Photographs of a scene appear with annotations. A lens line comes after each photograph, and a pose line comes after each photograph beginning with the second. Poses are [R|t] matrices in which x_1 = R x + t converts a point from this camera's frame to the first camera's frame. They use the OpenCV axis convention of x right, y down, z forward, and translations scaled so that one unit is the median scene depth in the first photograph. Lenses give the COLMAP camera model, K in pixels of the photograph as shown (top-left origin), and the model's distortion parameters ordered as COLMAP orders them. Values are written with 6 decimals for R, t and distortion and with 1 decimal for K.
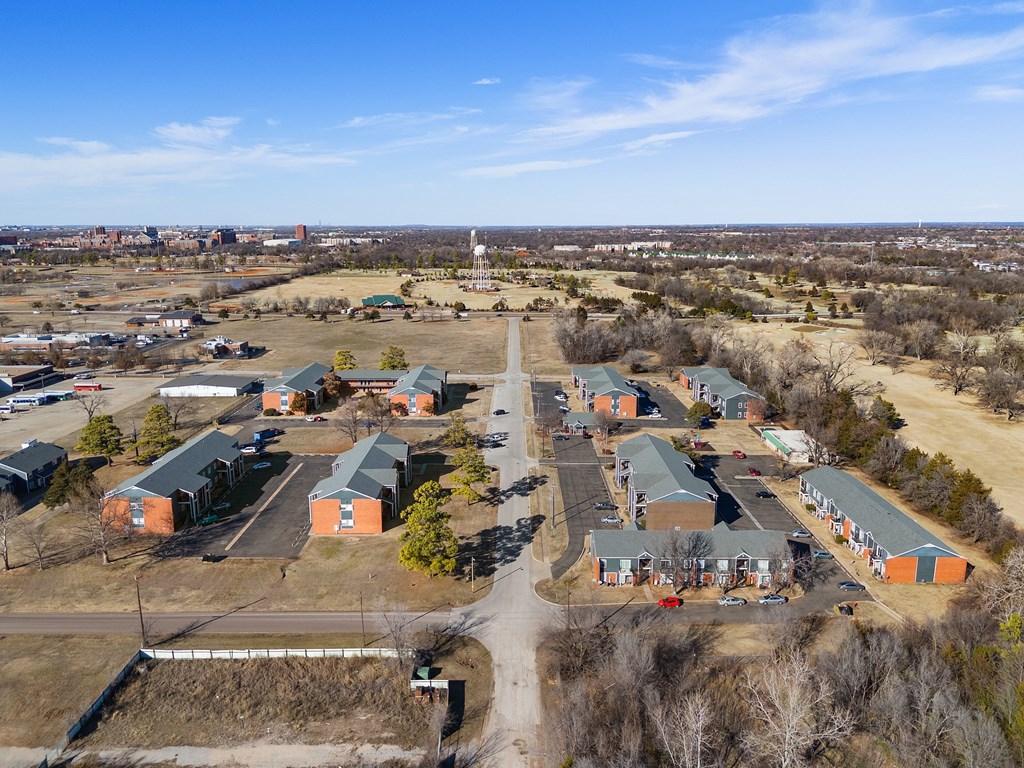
lens RADIAL K [[758.2, 0, 512.0], [0, 758.2, 384.0], [0, 0, 1]] dist [0.075616, -0.065368]
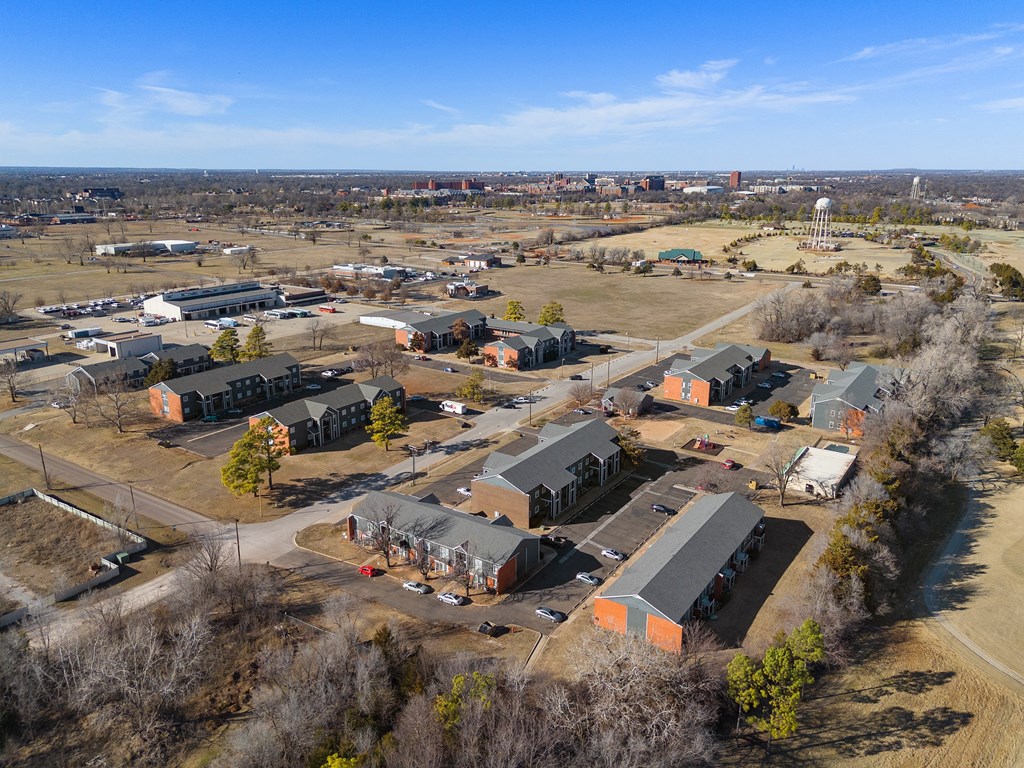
lens RADIAL K [[754.0, 0, 512.0], [0, 754.0, 384.0], [0, 0, 1]] dist [0.072456, -0.057463]
pose [[0.833050, 0.157482, -0.530309, 0.442545], [-0.120451, 0.987260, 0.103965, -0.047117], [0.539926, -0.022732, 0.841406, 0.126606]]
